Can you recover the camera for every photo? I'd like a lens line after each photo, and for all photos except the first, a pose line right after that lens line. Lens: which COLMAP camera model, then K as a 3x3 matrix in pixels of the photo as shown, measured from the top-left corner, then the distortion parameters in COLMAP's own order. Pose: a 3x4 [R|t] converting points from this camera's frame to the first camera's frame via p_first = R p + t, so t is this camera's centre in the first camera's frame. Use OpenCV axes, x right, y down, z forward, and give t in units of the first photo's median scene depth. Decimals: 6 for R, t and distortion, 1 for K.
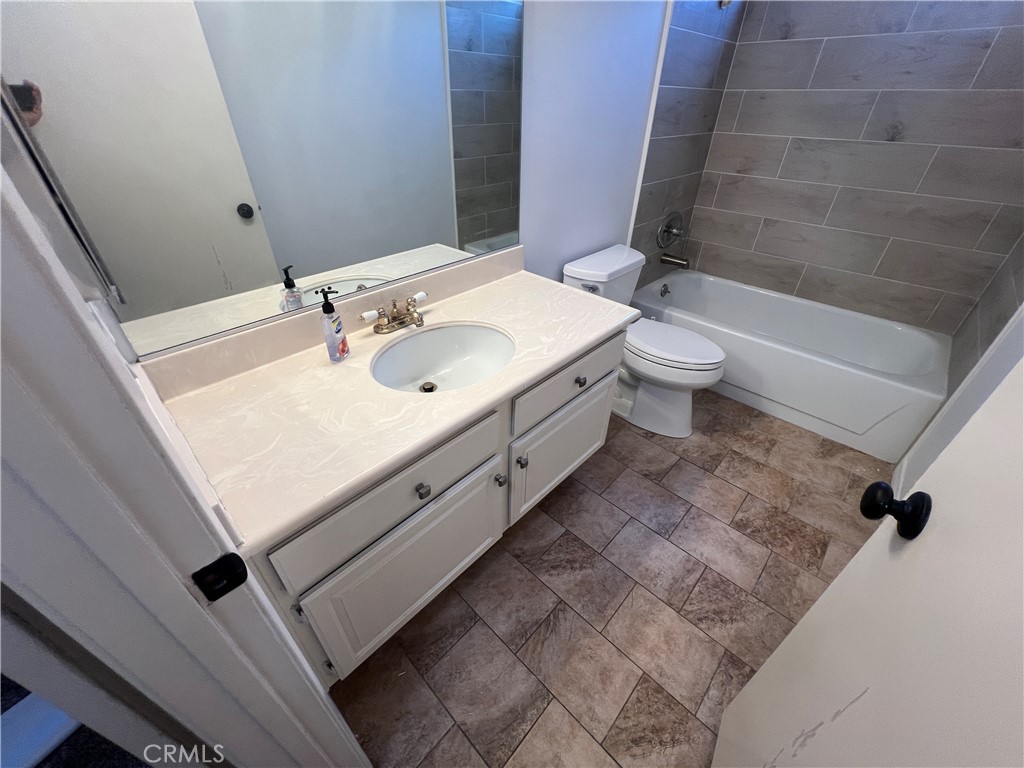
lens RADIAL K [[402.0, 0, 507.2], [0, 402.0, 380.5], [0, 0, 1]] dist [0.000449, -0.000765]
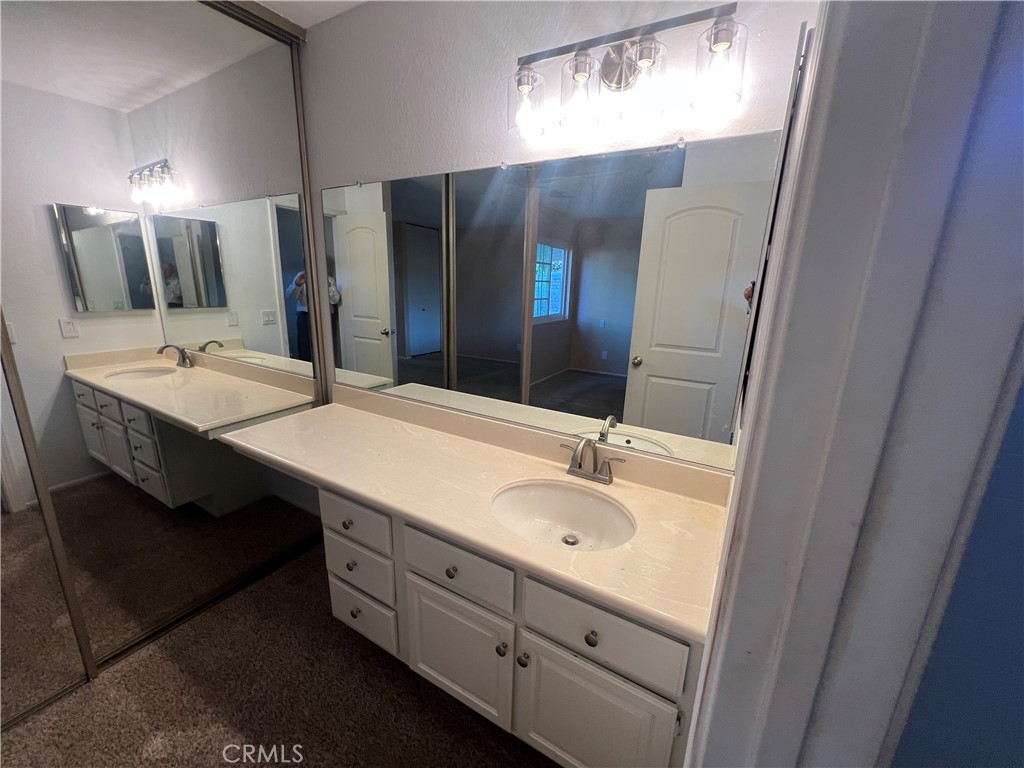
lens RADIAL K [[402.0, 0, 510.1], [0, 402.0, 382.1], [0, 0, 1]] dist [0.000449, -0.000765]
pose [[0.232806, 0.233468, -0.944084, 0.189647], [-0.567482, 0.820965, 0.063084, -0.088177], [0.789788, 0.521064, 0.323615, 0.099357]]
